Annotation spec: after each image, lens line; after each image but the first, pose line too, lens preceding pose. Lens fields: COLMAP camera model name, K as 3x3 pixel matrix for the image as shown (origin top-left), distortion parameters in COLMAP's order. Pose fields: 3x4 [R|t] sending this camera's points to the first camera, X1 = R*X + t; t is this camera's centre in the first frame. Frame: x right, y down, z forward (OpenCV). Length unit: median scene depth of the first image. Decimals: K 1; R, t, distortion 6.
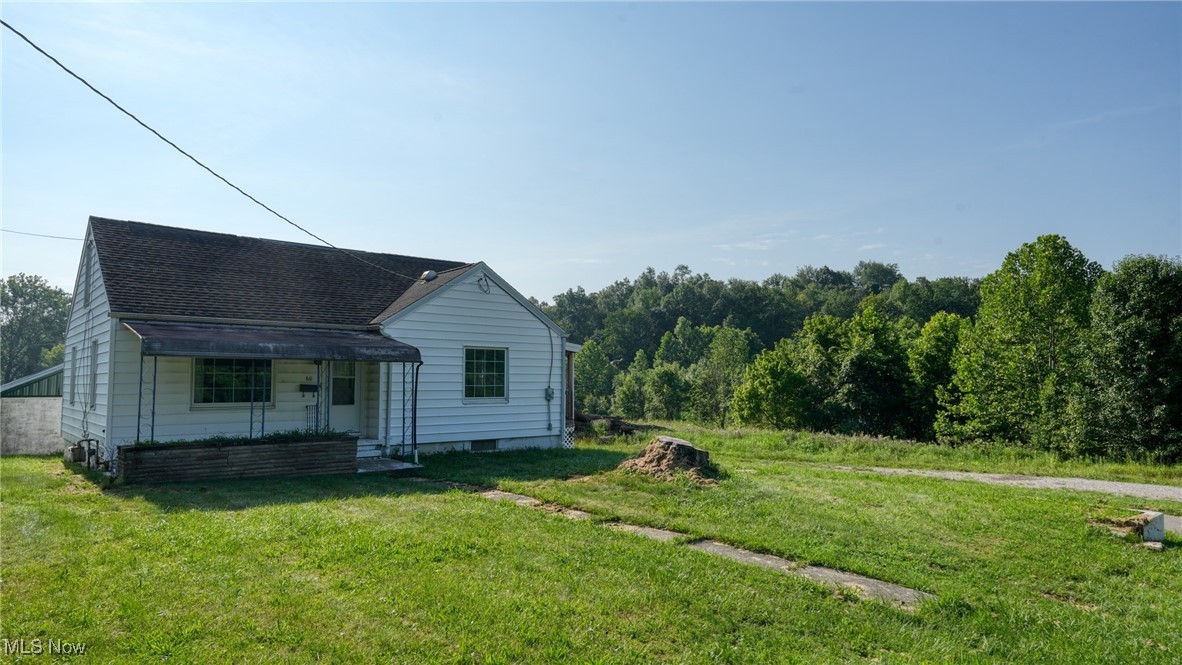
lens RADIAL K [[734.0, 0, 591.0], [0, 734.0, 332.5], [0, 0, 1]] dist [0.003980, 0.001045]
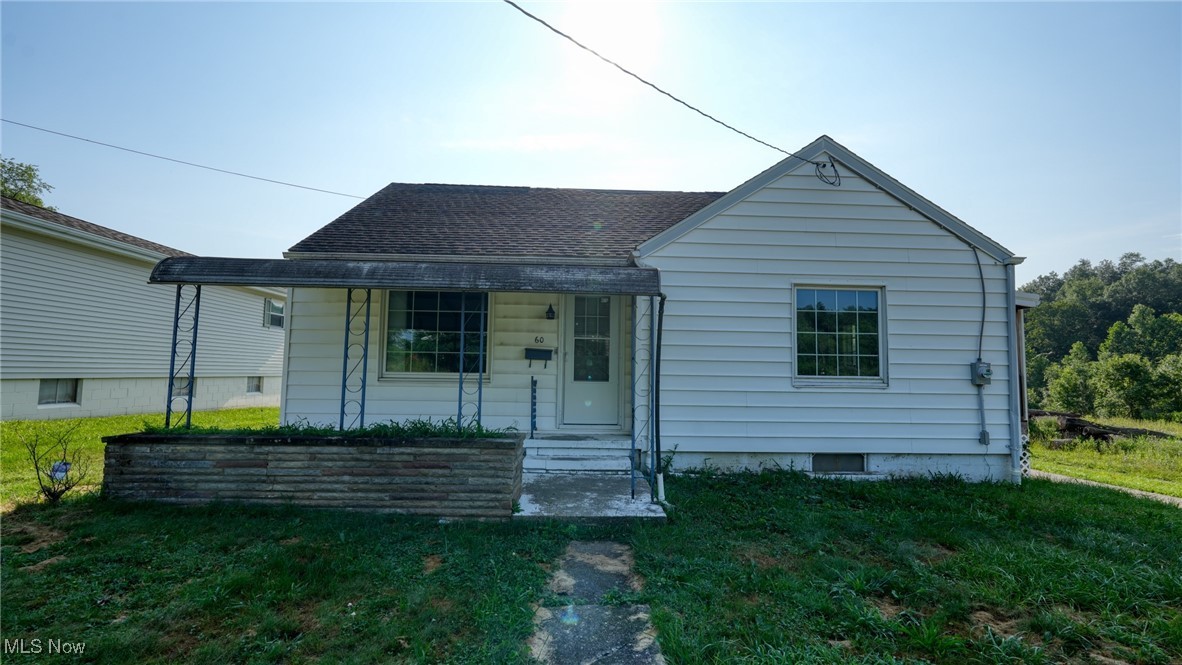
lens RADIAL K [[519.3, 0, 591.0], [0, 519.3, 332.5], [0, 0, 1]] dist [-0.000902, 0.001070]
pose [[0.780541, -0.031549, -0.624308, -0.017149], [0.025830, 0.999500, -0.018216, 0.022343], [0.624571, -0.001908, 0.780966, 0.223388]]
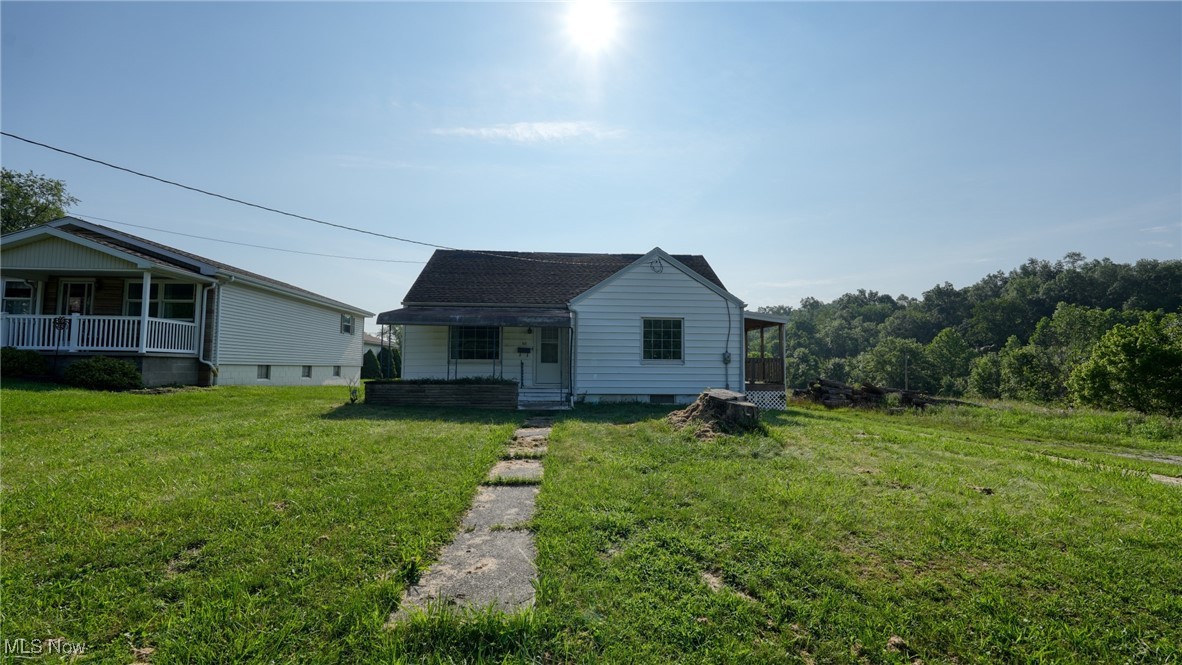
lens RADIAL K [[518.6, 0, 591.0], [0, 518.6, 332.5], [0, 0, 1]] dist [0.000610, 0.000317]
pose [[0.797395, -0.029886, -0.602718, 0.107650], [0.031564, 0.999471, -0.007800, 0.018198], [0.602632, -0.012804, 0.797916, 0.096298]]
